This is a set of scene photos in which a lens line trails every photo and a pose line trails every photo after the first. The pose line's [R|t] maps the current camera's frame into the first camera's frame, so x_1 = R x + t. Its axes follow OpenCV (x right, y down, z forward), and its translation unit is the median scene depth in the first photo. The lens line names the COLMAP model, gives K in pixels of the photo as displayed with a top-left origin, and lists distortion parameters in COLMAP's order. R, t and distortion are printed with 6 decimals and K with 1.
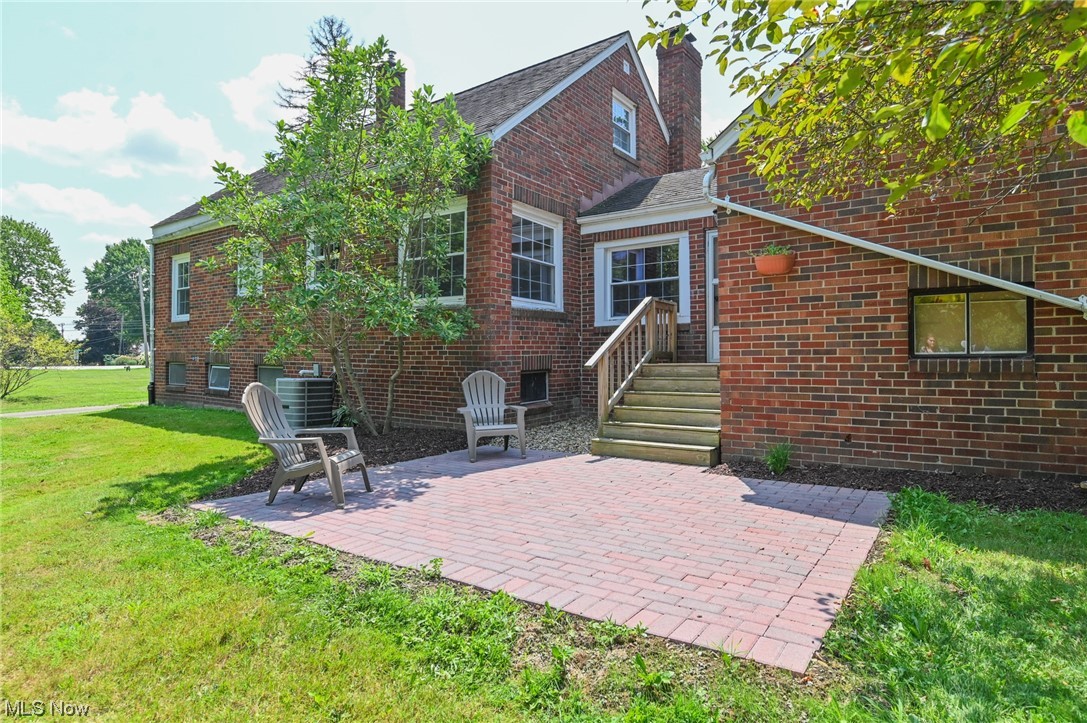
lens RADIAL K [[611.3, 0, 543.5], [0, 611.3, 361.5], [0, 0, 1]] dist [-0.002197, -0.000279]
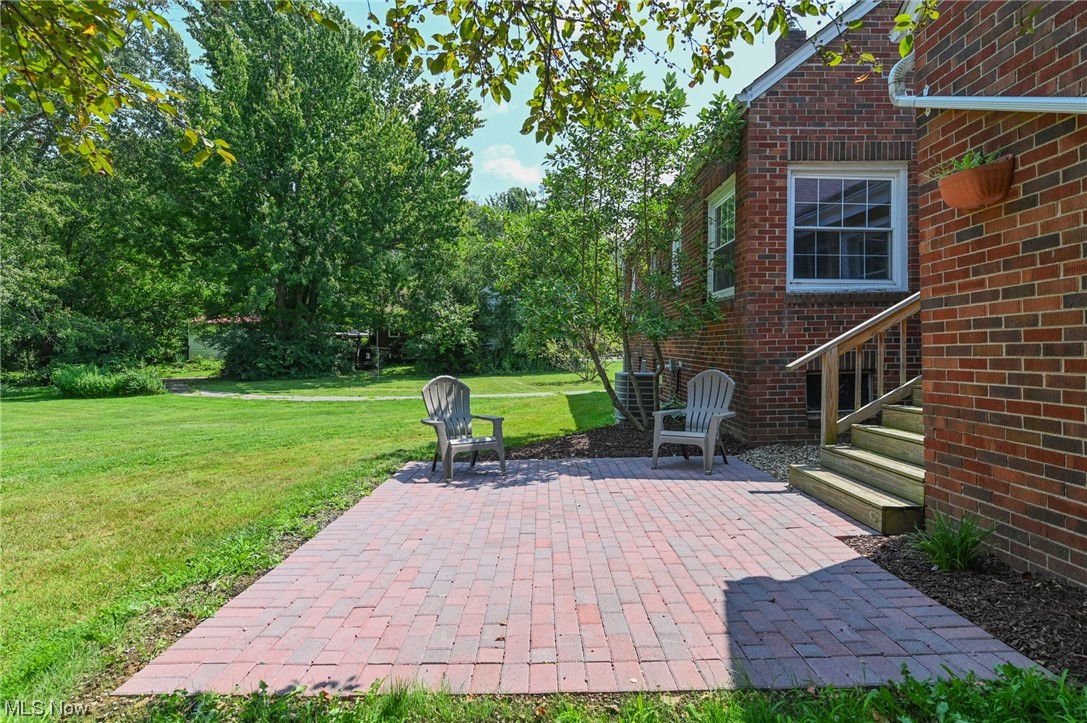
lens RADIAL K [[603.6, 0, 545.1], [0, 603.6, 353.0], [0, 0, 1]] dist [-0.000260, -0.000495]
pose [[0.579722, 0.001498, -0.814813, 0.585259], [-0.001078, 0.999999, 0.001072, -0.012485], [0.814813, 0.000257, 0.579723, 0.371563]]
